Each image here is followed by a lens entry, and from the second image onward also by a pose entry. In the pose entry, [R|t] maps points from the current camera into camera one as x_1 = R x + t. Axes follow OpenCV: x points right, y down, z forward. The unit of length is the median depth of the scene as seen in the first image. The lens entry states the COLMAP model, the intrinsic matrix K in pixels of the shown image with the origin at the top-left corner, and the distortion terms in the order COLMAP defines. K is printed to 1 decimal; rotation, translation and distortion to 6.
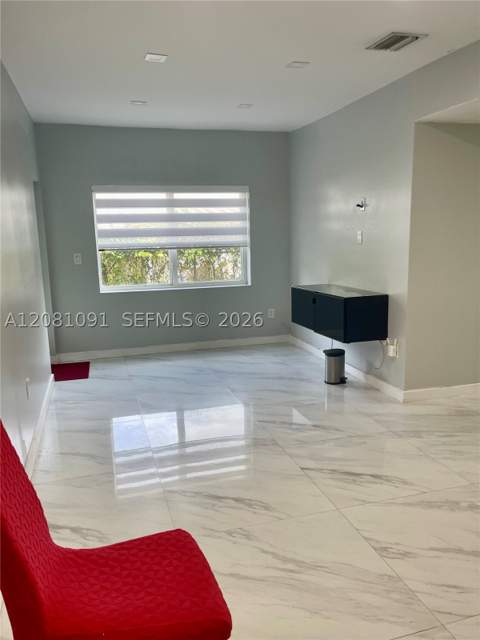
lens RADIAL K [[483.6, 0, 240.1], [0, 483.6, 319.3], [0, 0, 1]] dist [-0.001879, -0.016159]
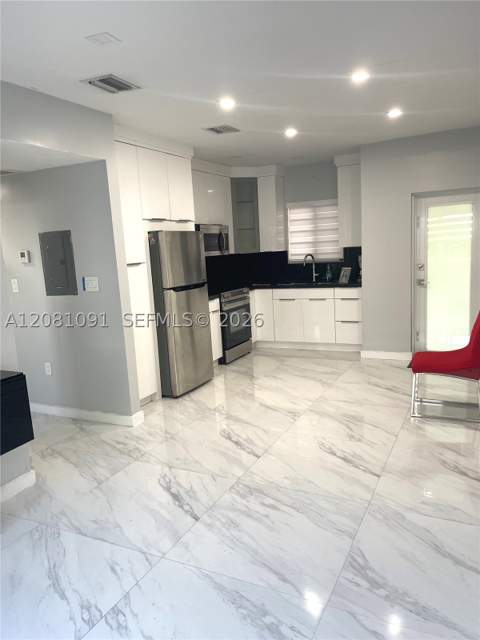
lens RADIAL K [[483.6, 0, 239.8], [0, 483.6, 316.7], [0, 0, 1]] dist [-0.001879, -0.016159]
pose [[-0.722650, -0.031212, 0.690509, -0.620078], [0.197032, 0.948233, 0.249065, -0.304820], [-0.662537, 0.316039, -0.679090, 1.692276]]
